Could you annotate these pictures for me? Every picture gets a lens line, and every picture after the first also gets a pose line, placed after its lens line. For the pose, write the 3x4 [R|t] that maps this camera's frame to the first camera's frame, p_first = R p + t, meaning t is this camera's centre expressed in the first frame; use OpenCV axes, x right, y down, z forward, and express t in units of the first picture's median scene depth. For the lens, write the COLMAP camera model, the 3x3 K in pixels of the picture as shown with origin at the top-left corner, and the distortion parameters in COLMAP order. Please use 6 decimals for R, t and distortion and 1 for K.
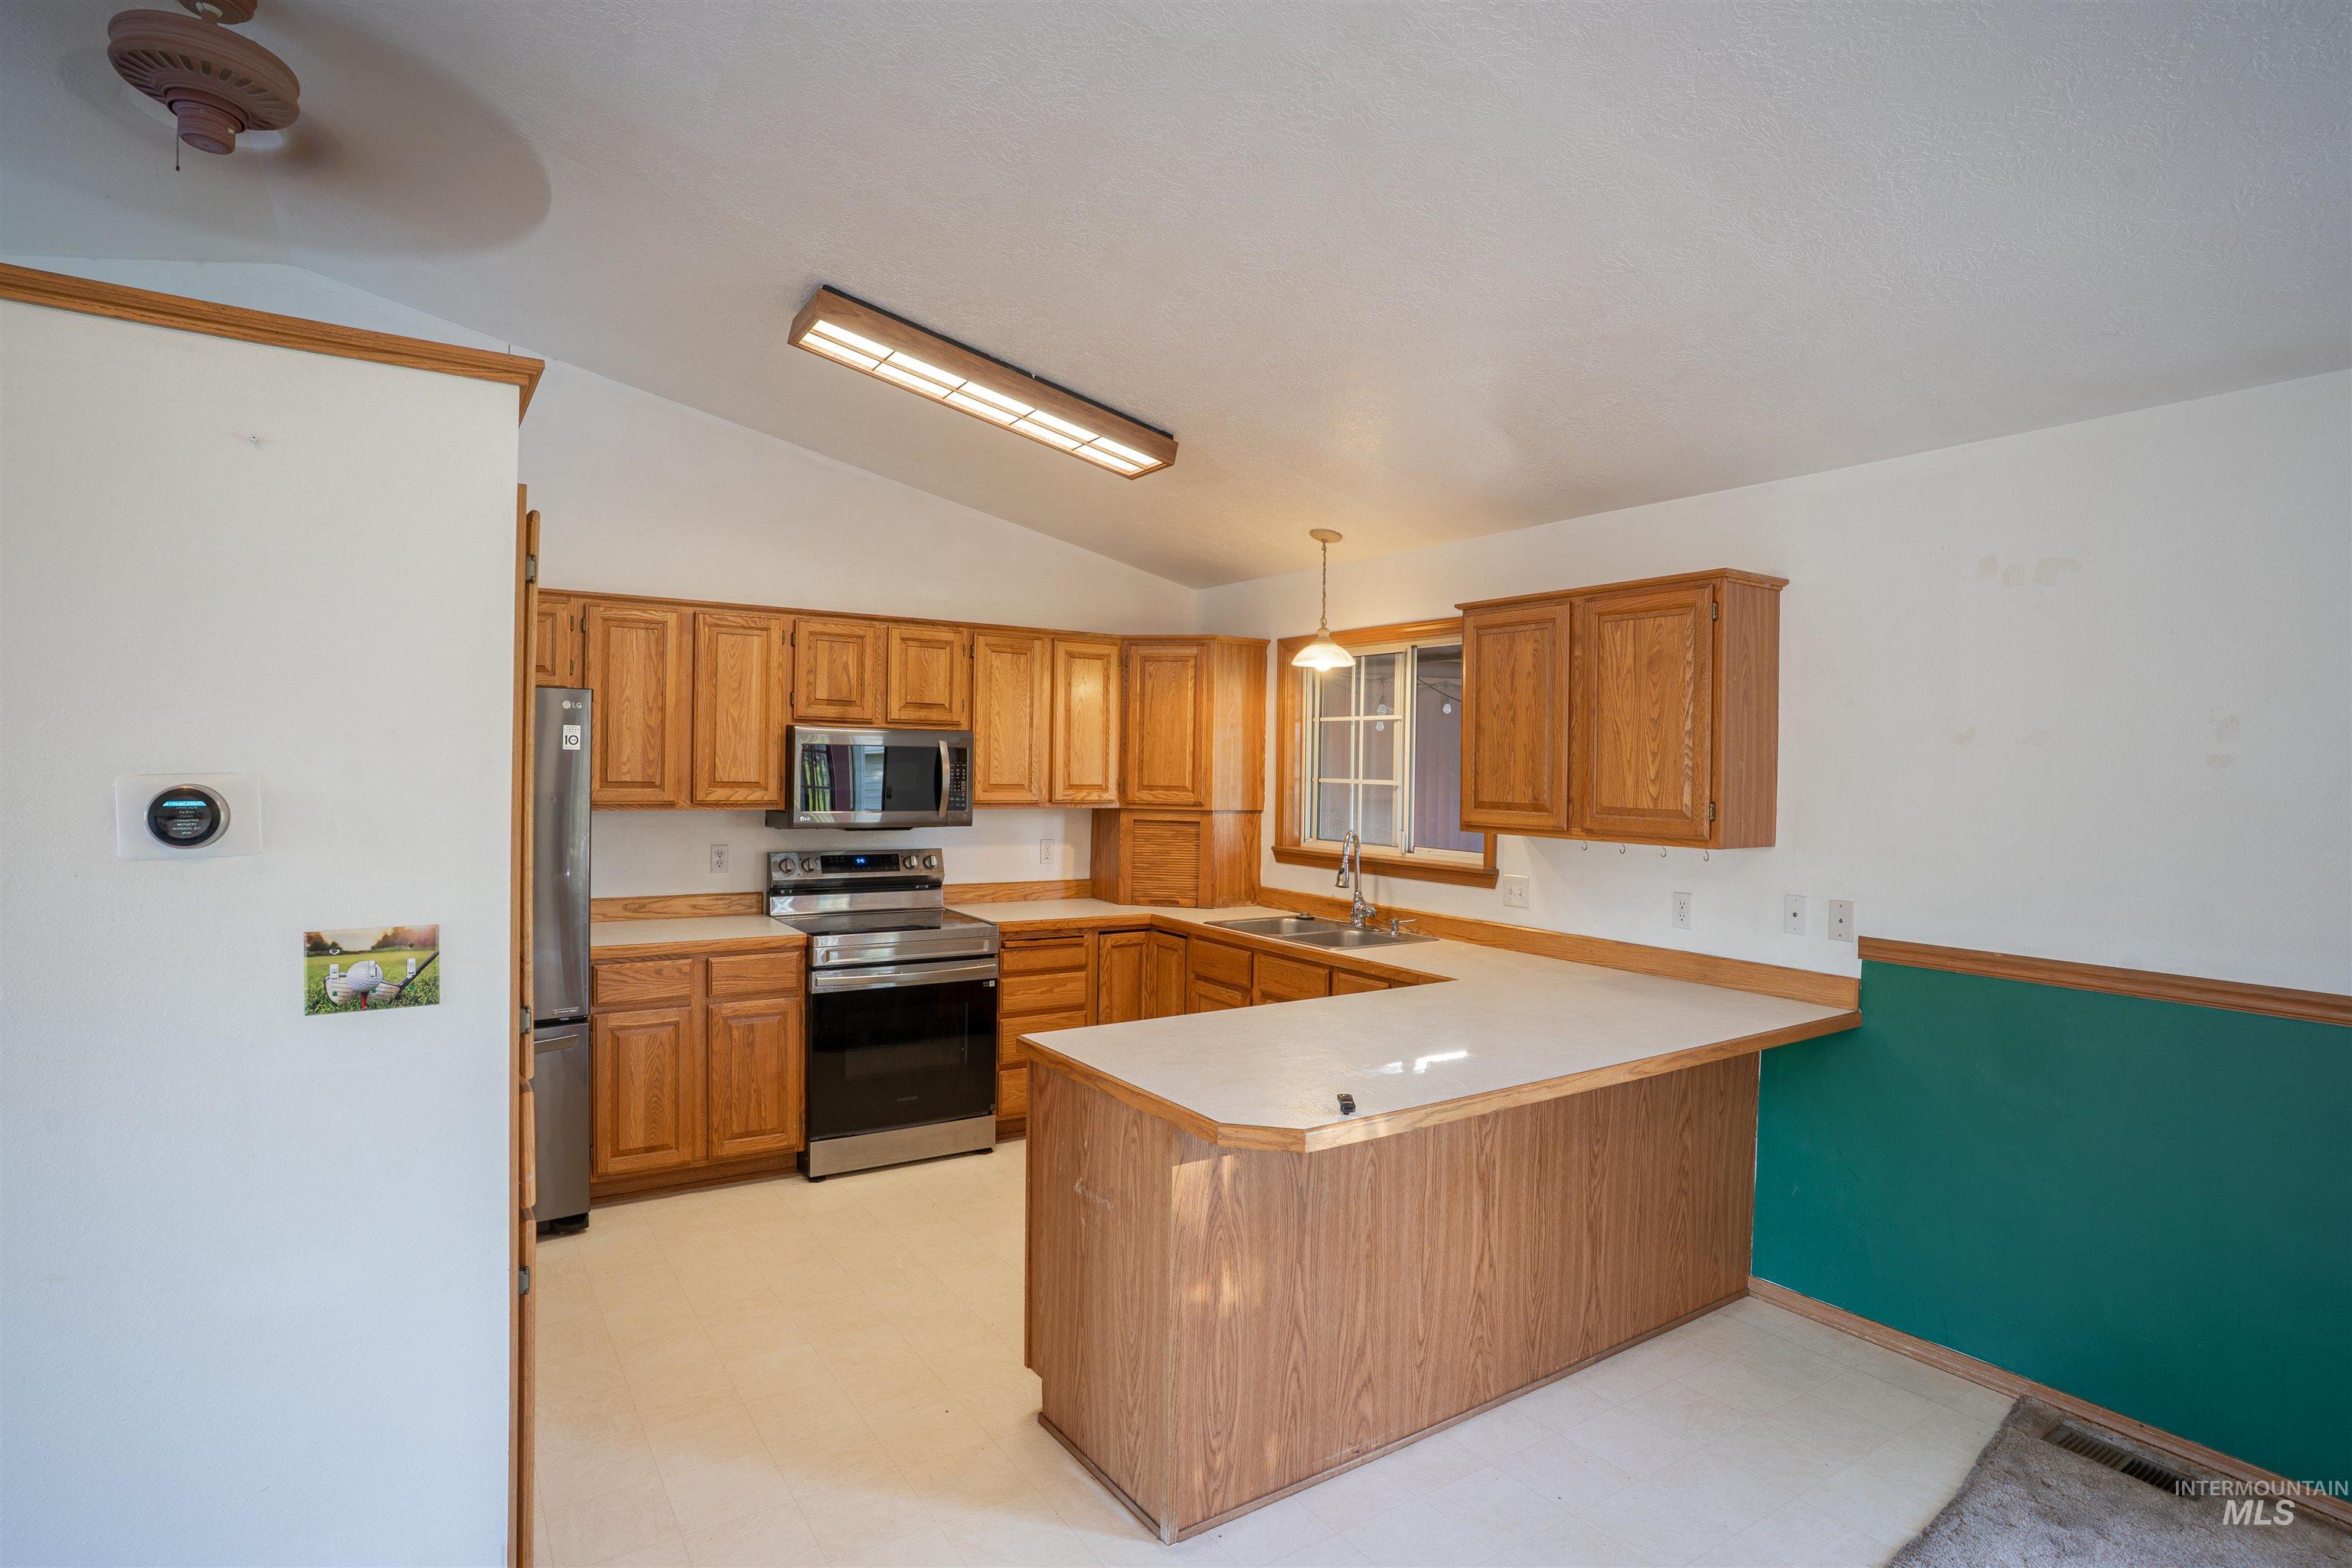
lens RADIAL K [[1201.1, 0, 1182.9], [0, 1201.1, 773.0], [0, 0, 1]] dist [-0.089233, 0.050845]
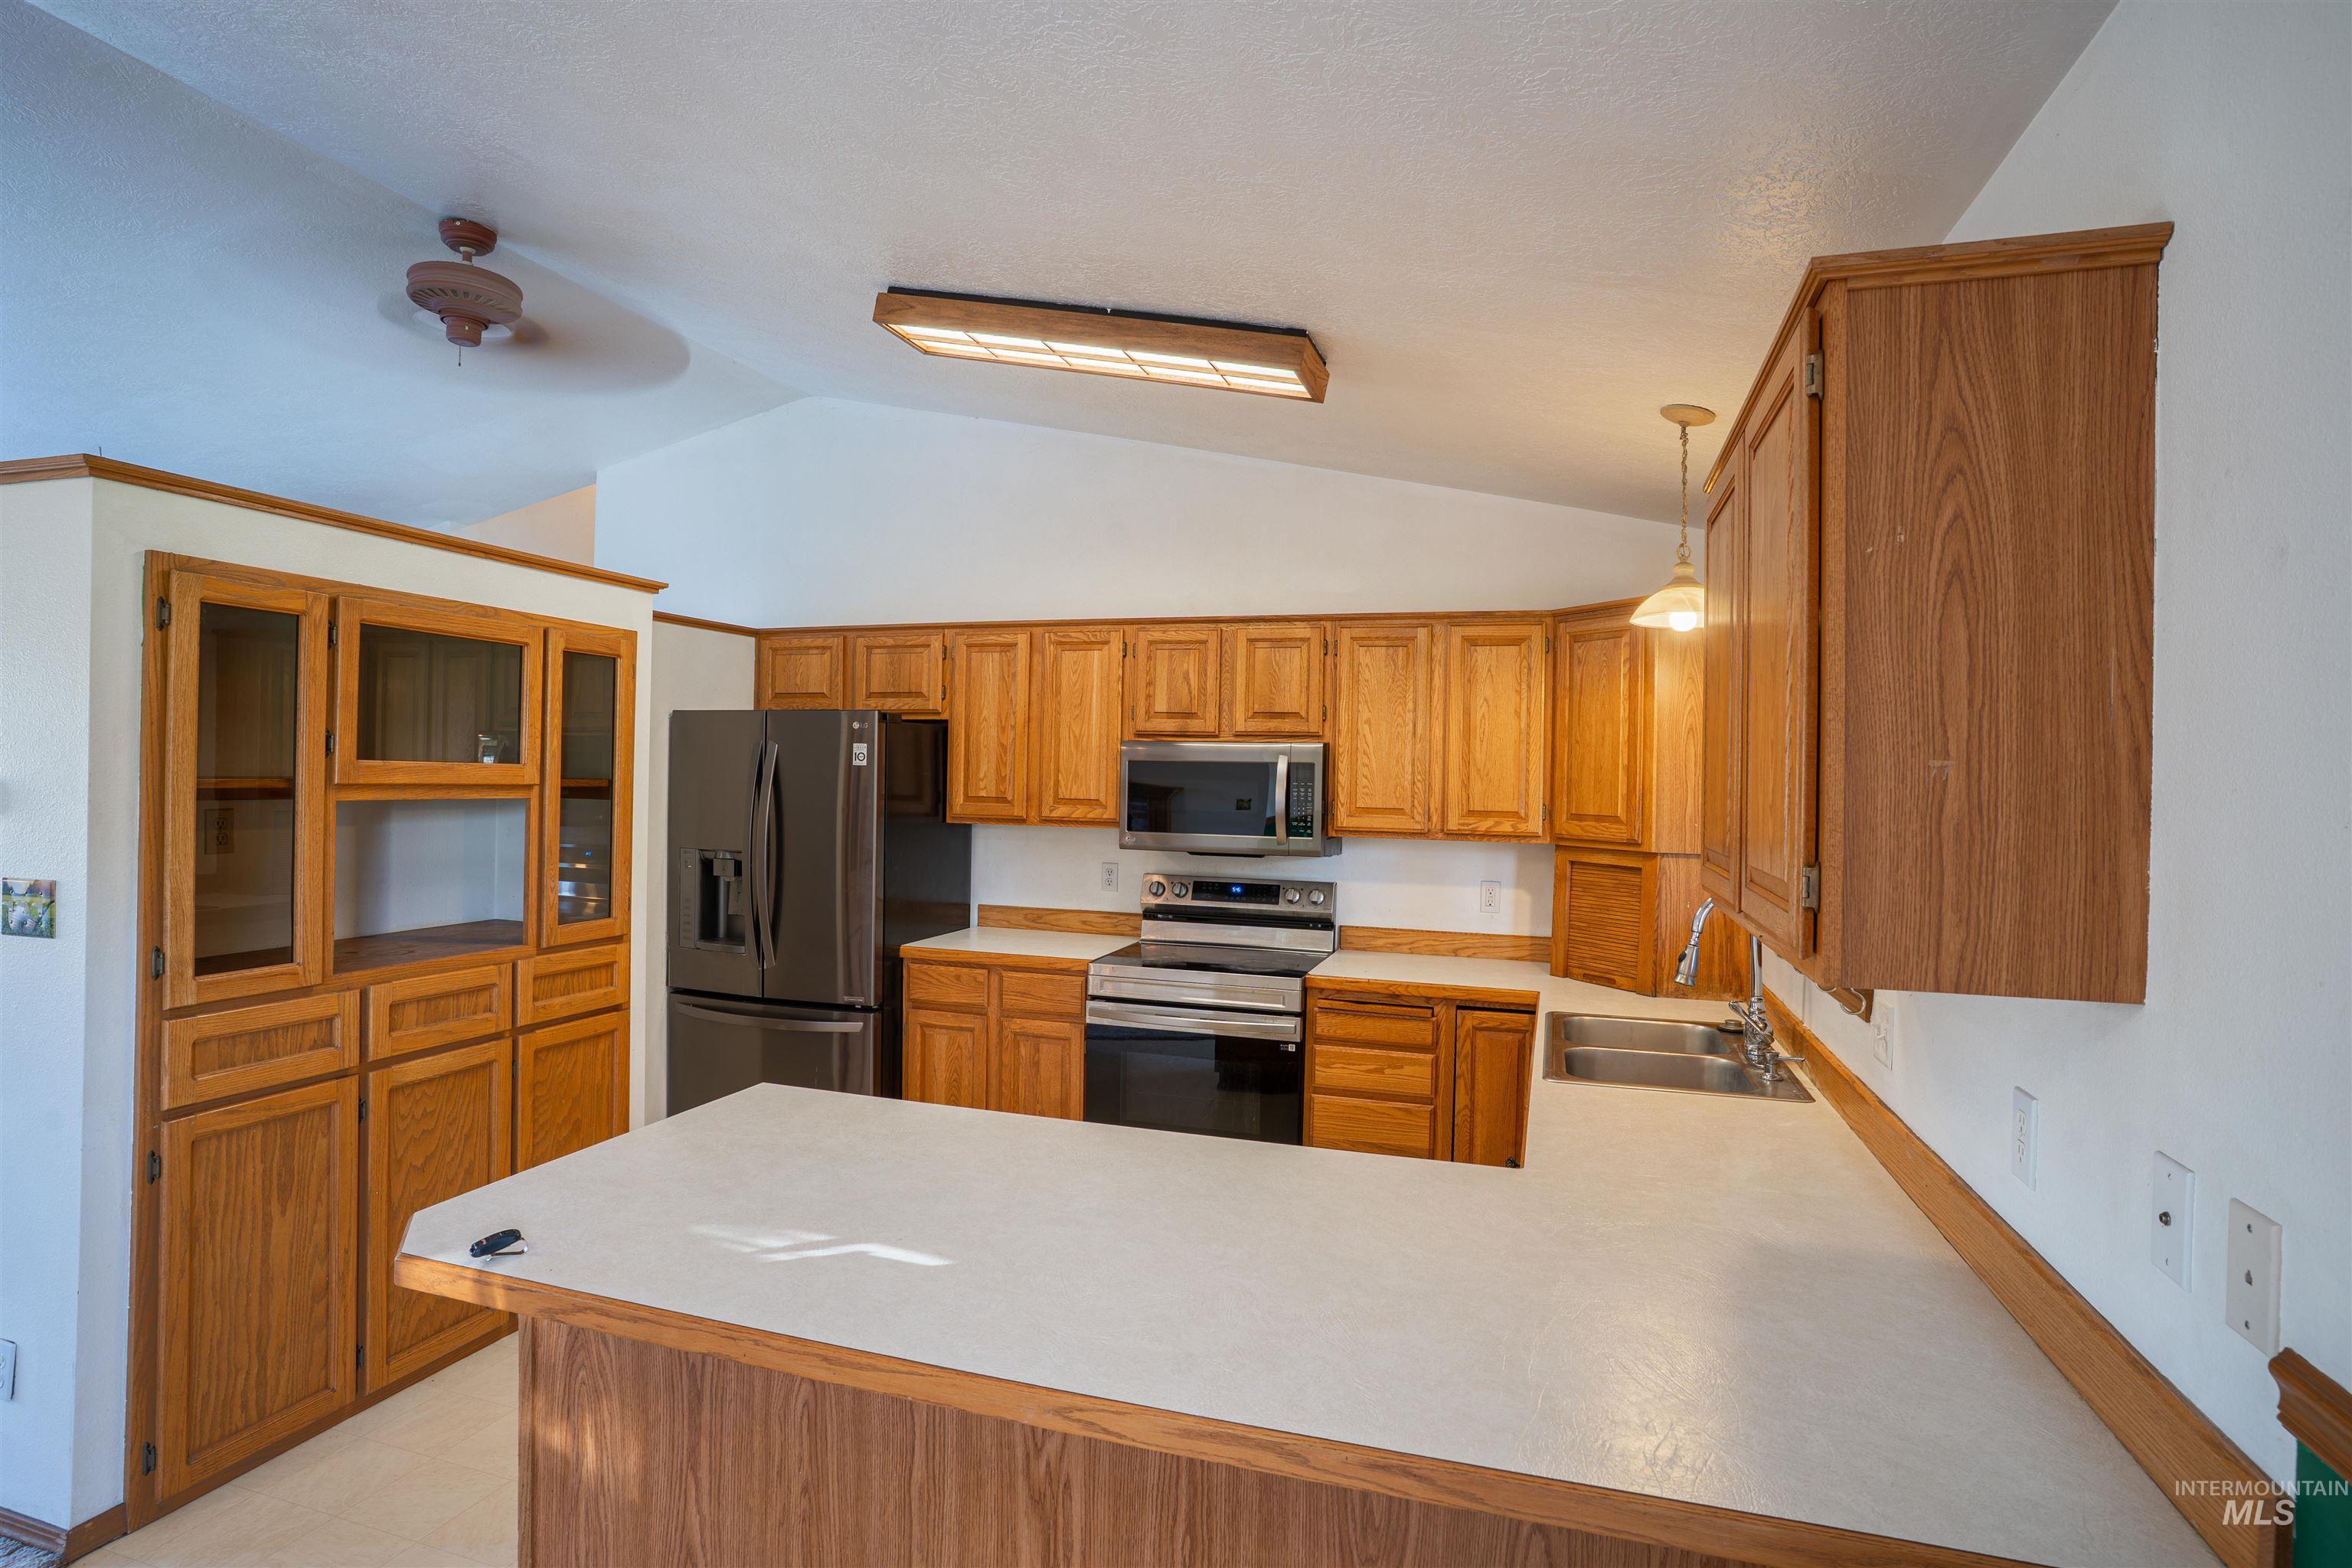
lens RADIAL K [[1206.4, 0, 1170.2], [0, 1206.4, 781.3], [0, 0, 1]] dist [-0.070547, 0.038071]
pose [[0.618314, -0.000081, -0.785931, 0.471495], [-0.015195, 0.999812, -0.012057, 0.003813], [0.785784, 0.019397, 0.618197, 0.447100]]
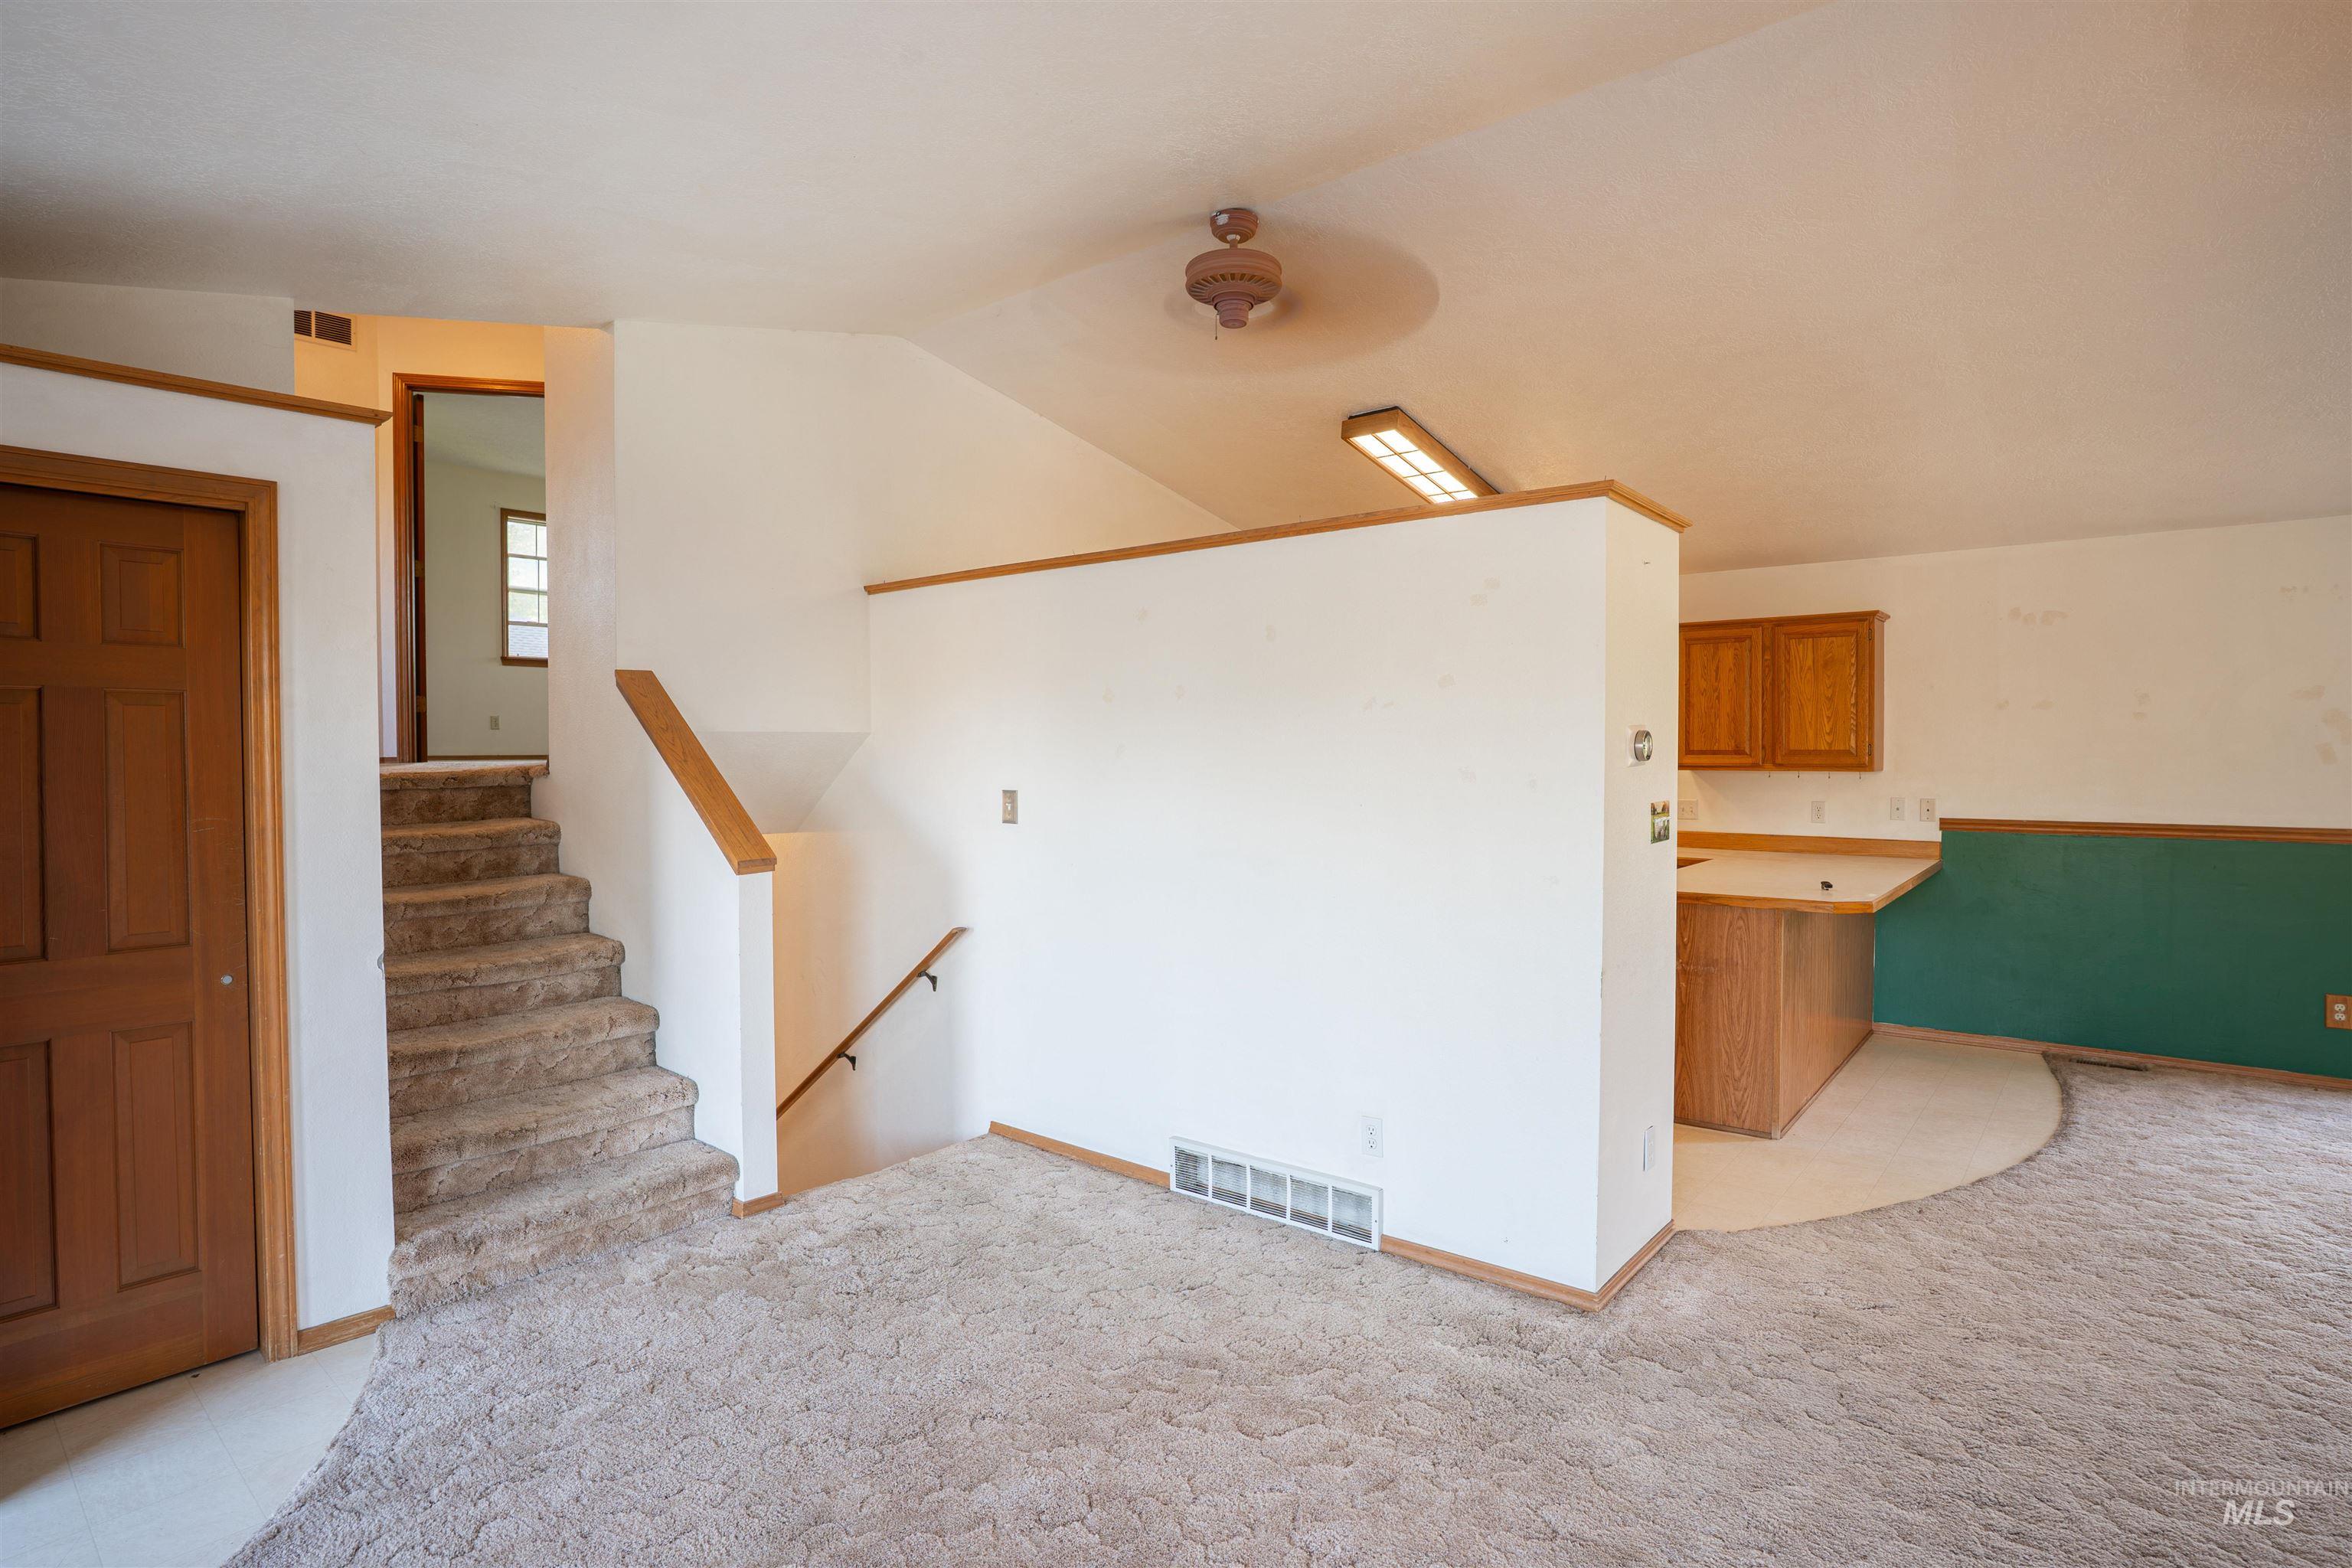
lens RADIAL K [[1201.1, 0, 1182.9], [0, 1201.1, 773.0], [0, 0, 1]] dist [-0.089233, 0.050845]
pose [[0.957455, -0.027473, 0.287271, -0.767209], [0.022915, 0.999553, 0.019220, 0.007760], [-0.287671, -0.011820, 0.957656, -0.274619]]
